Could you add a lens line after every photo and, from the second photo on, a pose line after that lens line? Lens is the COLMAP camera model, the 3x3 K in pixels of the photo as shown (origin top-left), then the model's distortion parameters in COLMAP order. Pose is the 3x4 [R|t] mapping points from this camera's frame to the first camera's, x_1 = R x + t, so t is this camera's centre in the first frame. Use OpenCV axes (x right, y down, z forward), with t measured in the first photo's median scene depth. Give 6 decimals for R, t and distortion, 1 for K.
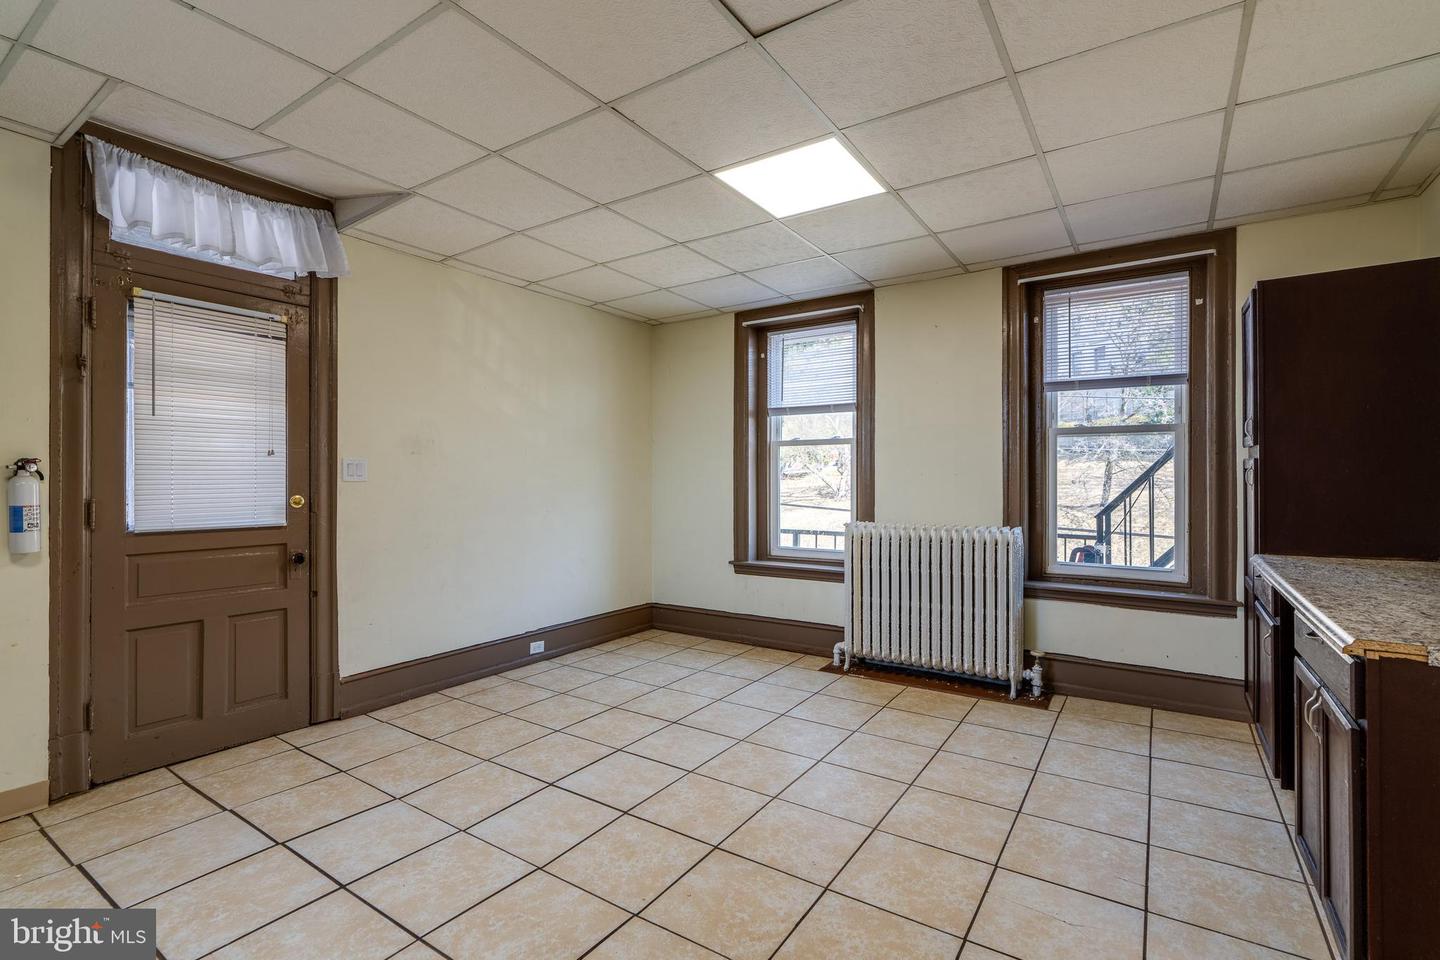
lens RADIAL K [[656.9, 0, 723.4], [0, 656.9, 477.8], [0, 0, 1]] dist [-0.003781, 0.001508]
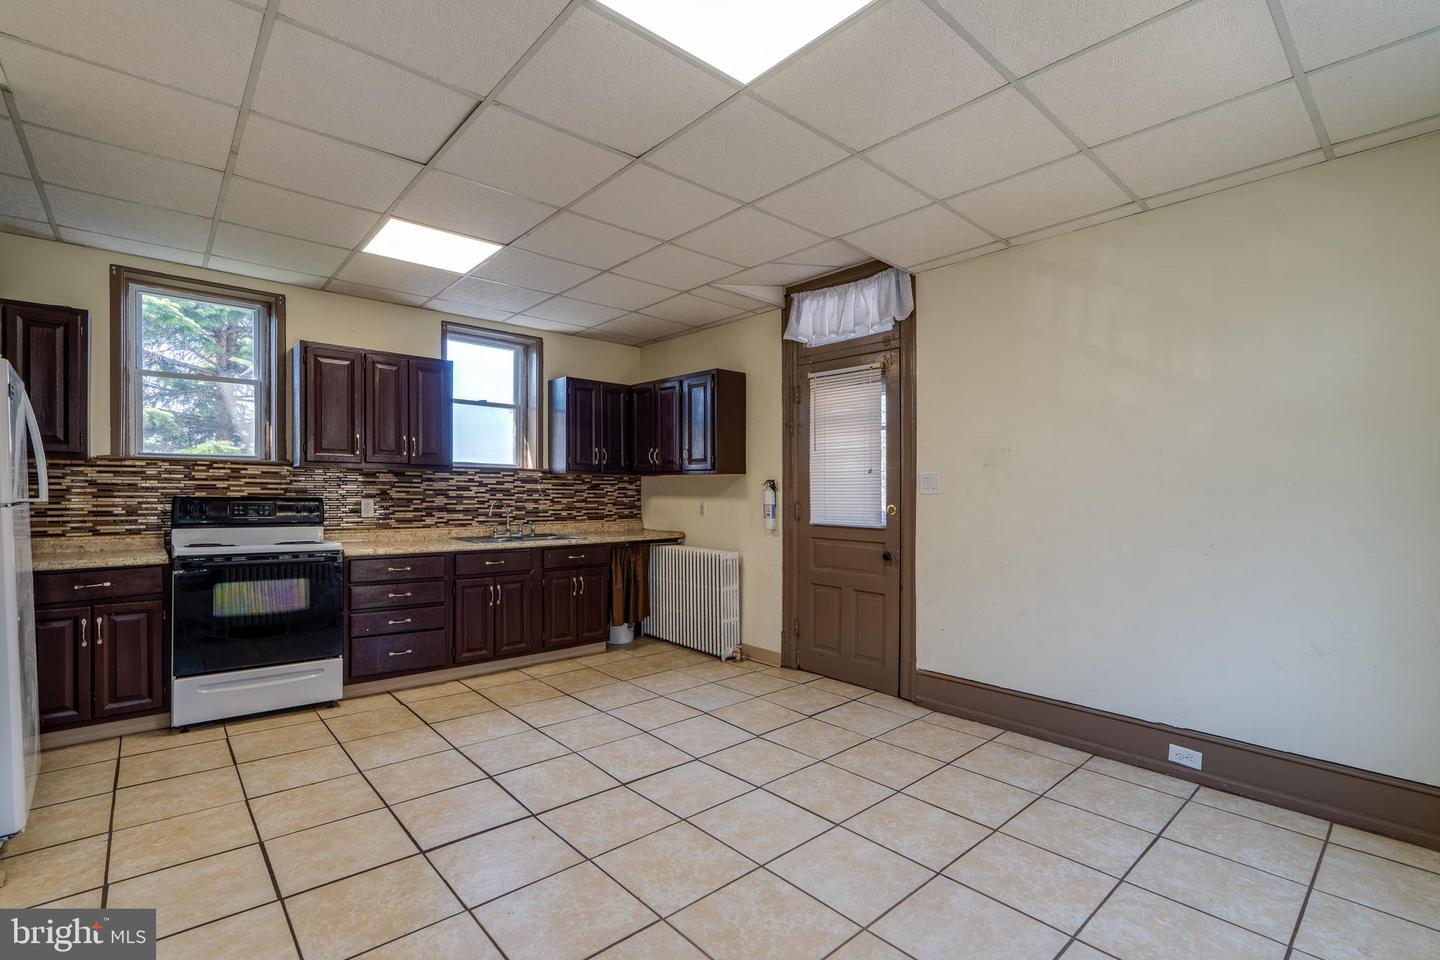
lens RADIAL K [[656.9, 0, 719.6], [0, 656.9, 500.0], [0, 0, 1]] dist [-0.003781, 0.001508]
pose [[-0.250447, 0.009224, -0.968086, 0.533372], [-0.007975, 0.999901, 0.011590, 0.005255], [0.968097, 0.010623, -0.250349, 0.858737]]
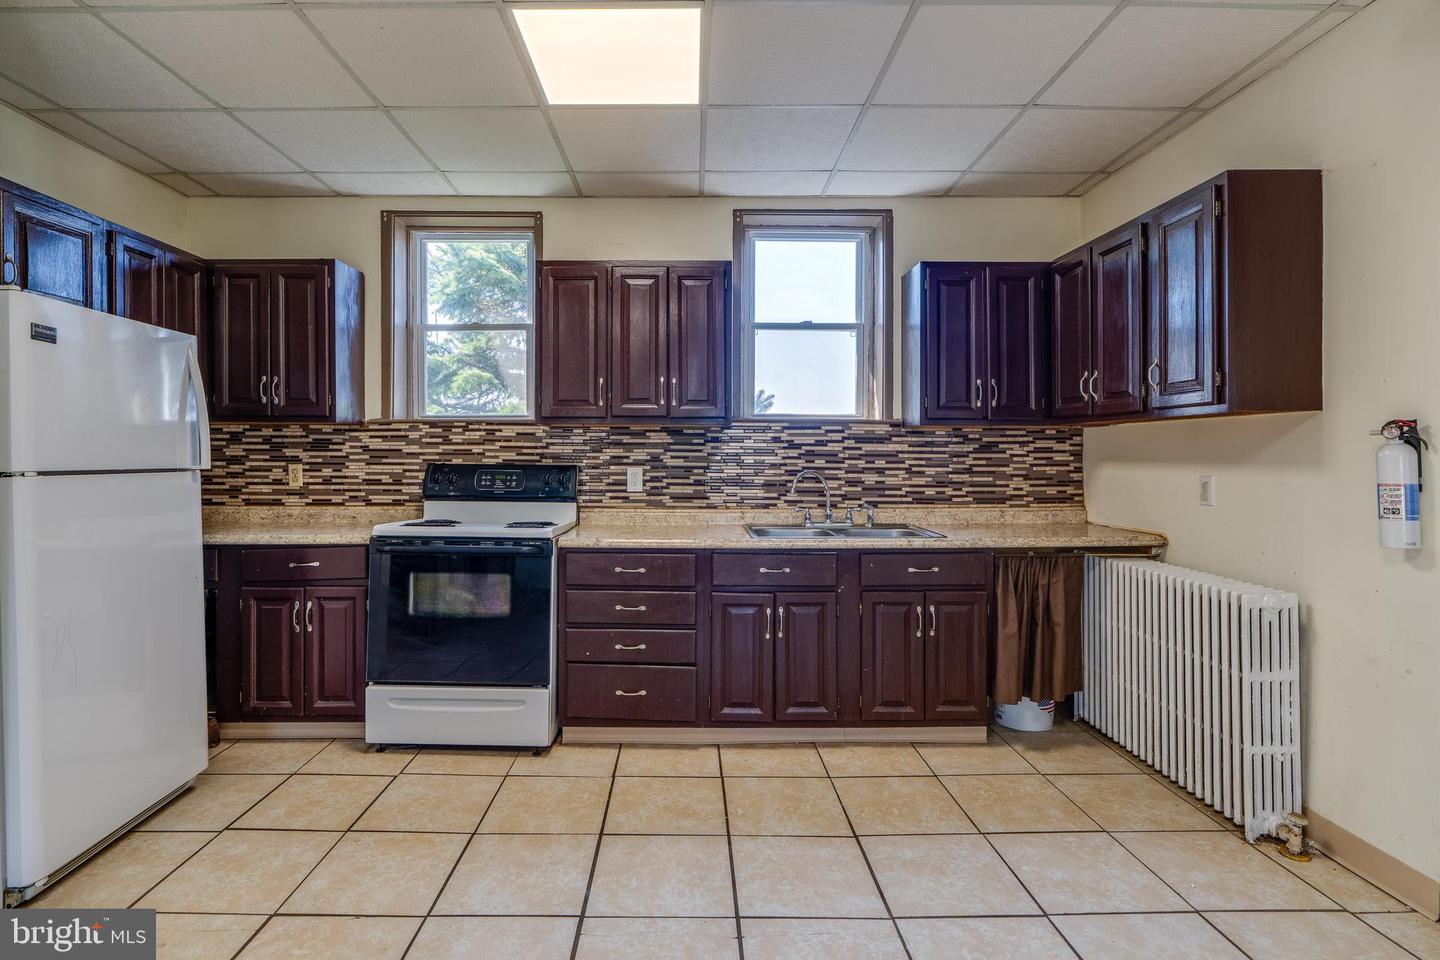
lens RADIAL K [[690.8, 0, 717.8], [0, 690.8, 465.6], [0, 0, 1]] dist [-0.003550, 0.000880]
pose [[-0.832843, 0.003650, -0.553498, -0.000745], [-0.002510, 0.999943, 0.010372, 0.010186], [0.553504, 0.010027, -0.832786, 0.783430]]
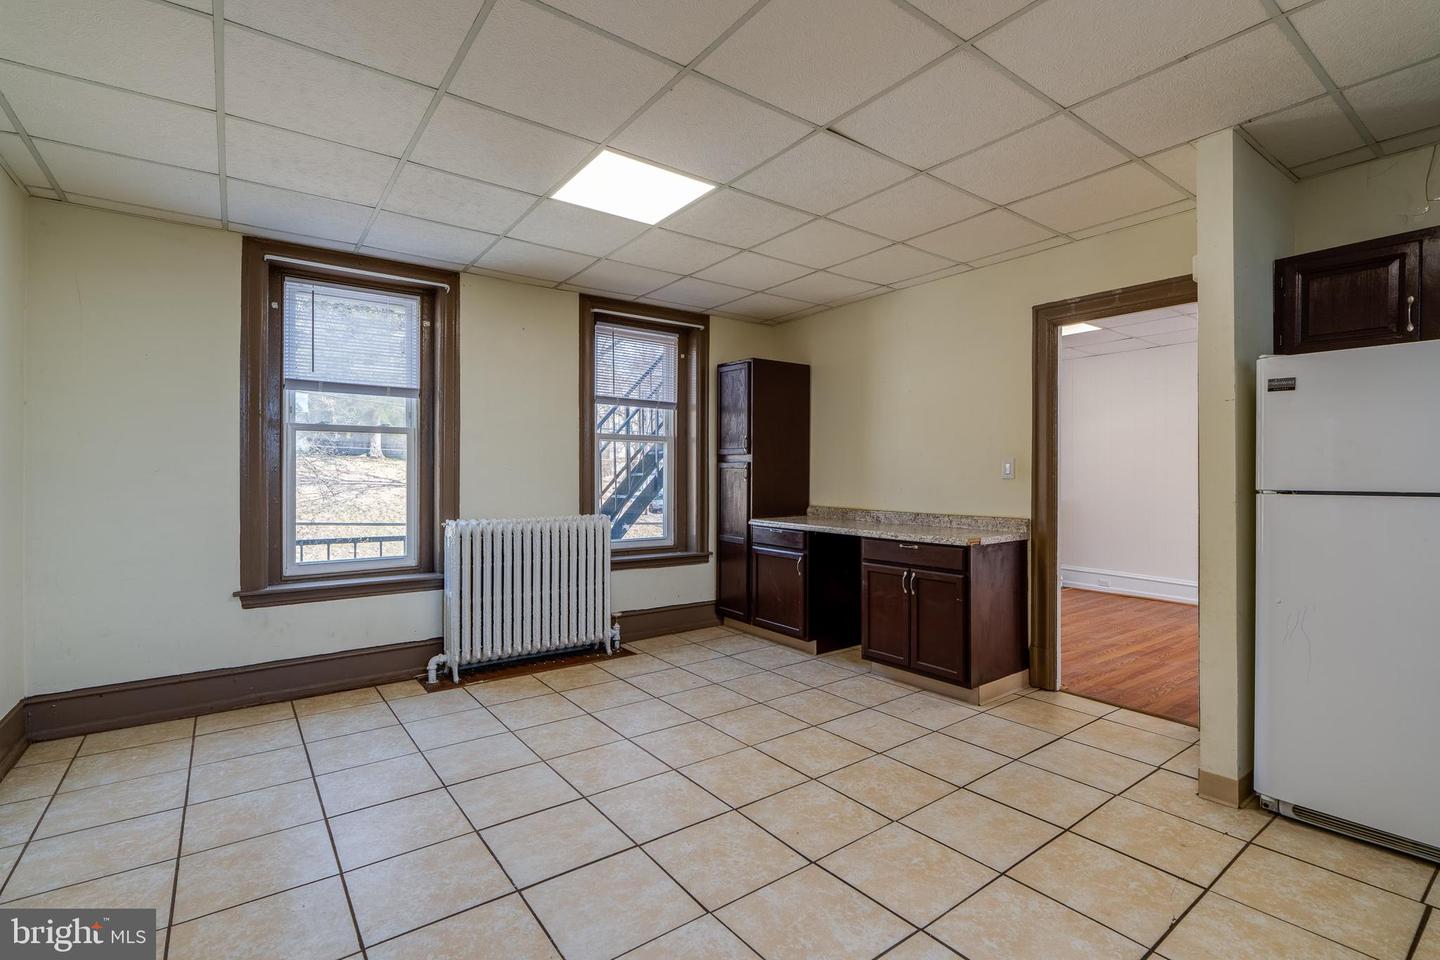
lens RADIAL K [[656.9, 0, 717.4], [0, 656.9, 471.2], [0, 0, 1]] dist [-0.003781, 0.001508]
pose [[0.342968, 0.009042, 0.939303, -0.627113], [-0.000253, 0.999955, -0.009533, 0.008350], [-0.939347, 0.003031, 0.342955, 0.392046]]
